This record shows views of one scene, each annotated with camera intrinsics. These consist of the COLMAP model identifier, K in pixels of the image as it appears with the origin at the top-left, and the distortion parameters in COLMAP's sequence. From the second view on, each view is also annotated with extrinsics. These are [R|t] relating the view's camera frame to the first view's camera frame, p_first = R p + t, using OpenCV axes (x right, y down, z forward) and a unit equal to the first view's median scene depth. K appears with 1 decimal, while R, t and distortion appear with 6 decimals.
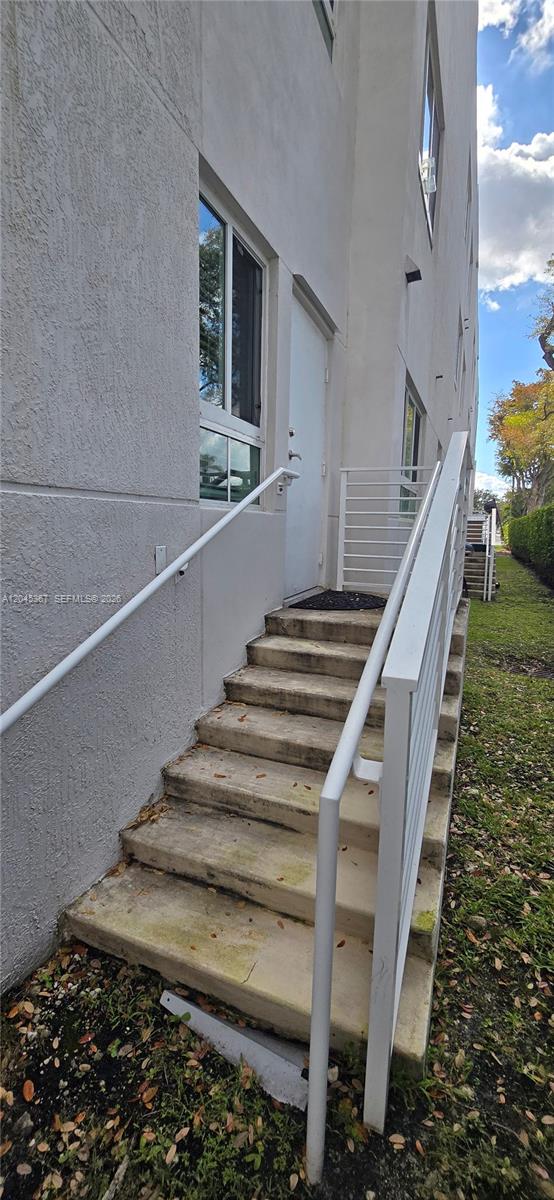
lens RADIAL K [[490.7, 0, 289.1], [0, 490.7, 599.6], [0, 0, 1]] dist [-0.000701, 0.000434]
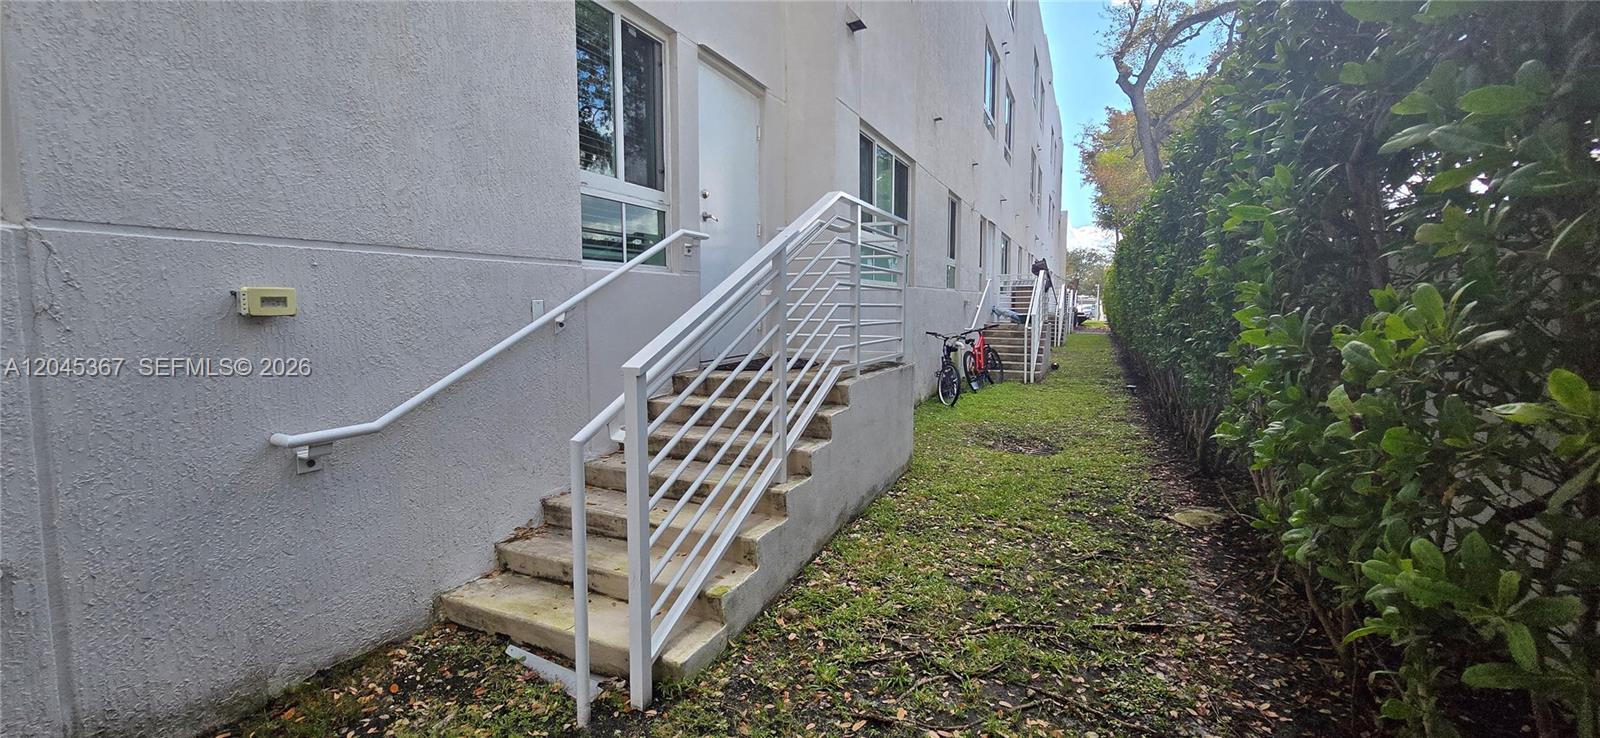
lens RADIAL K [[647.4, 0, 798.6], [0, 647.4, 361.7], [0, 0, 1]] dist [0.011144, -0.008320]
pose [[0.998620, -0.018690, -0.049086, 0.471131], [0.015788, 0.998142, -0.058857, 0.151111], [0.050094, 0.058001, 0.997059, -0.537876]]
